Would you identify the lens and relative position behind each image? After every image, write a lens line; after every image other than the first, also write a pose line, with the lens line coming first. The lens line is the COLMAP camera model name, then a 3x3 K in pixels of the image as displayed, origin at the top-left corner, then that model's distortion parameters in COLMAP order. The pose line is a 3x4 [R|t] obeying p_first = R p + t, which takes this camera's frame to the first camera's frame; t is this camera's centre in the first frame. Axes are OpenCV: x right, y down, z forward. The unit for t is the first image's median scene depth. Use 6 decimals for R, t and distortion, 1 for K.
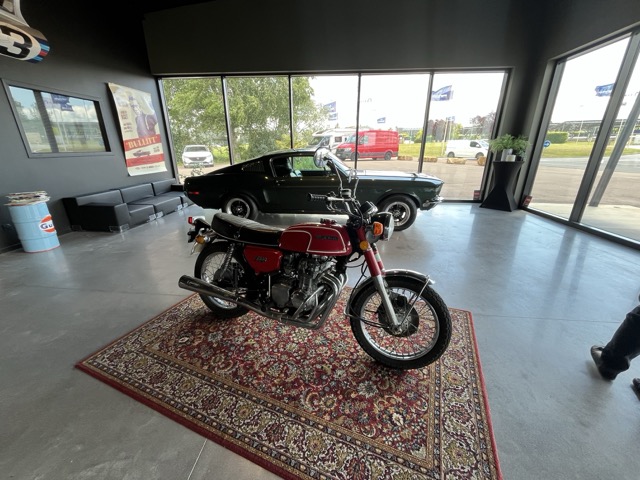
lens RADIAL K [[257.5, 0, 318.1], [0, 257.5, 236.6], [0, 0, 1]] dist [0.009572, -0.000643]
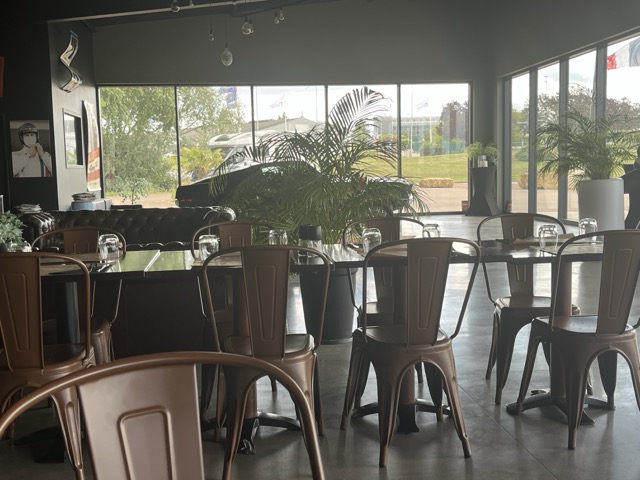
lens RADIAL K [[754.8, 0, 318.5], [0, 754.8, 239.5], [0, 0, 1]] dist [0.059720, 0.000000]
pose [[0.980552, -0.039599, 0.192223, -0.450135], [0.085053, 0.968420, -0.234368, 0.607978], [-0.176872, 0.246159, 0.952954, -1.594134]]
